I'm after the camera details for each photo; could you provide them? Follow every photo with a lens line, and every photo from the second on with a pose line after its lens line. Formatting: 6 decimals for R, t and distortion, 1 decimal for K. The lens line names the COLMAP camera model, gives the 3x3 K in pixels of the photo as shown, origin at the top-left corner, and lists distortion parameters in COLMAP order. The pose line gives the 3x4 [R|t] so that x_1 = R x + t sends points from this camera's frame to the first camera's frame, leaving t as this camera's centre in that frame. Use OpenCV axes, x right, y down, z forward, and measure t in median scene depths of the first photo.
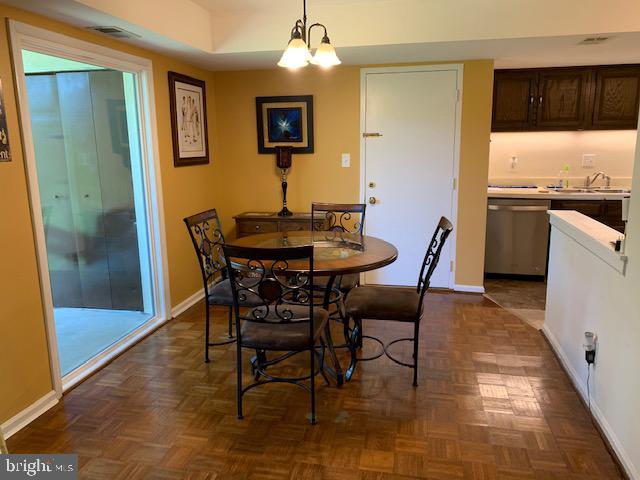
lens RADIAL K [[480.8, 0, 320.3], [0, 480.8, 229.4], [0, 0, 1]] dist [0.052239, -0.066016]
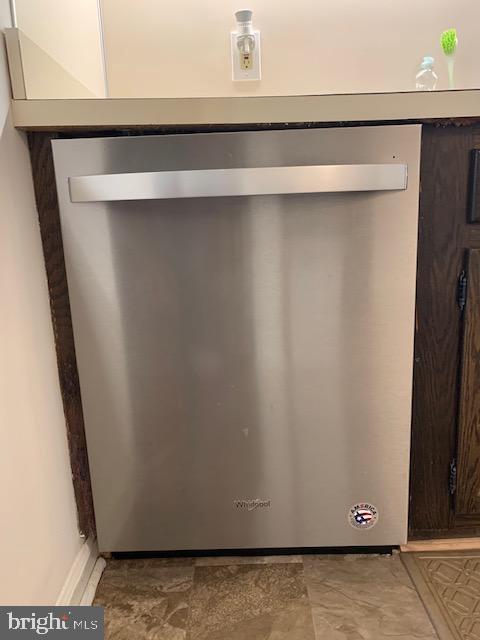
lens RADIAL K [[488.4, 0, 240.9], [0, 488.4, 312.2], [0, 0, 1]] dist [0.061578, -0.079513]
pose [[0.977399, -0.073393, 0.198252, 0.337570], [0.069231, 0.997212, 0.027853, -0.006435], [-0.199743, -0.013499, 0.979755, 0.754878]]
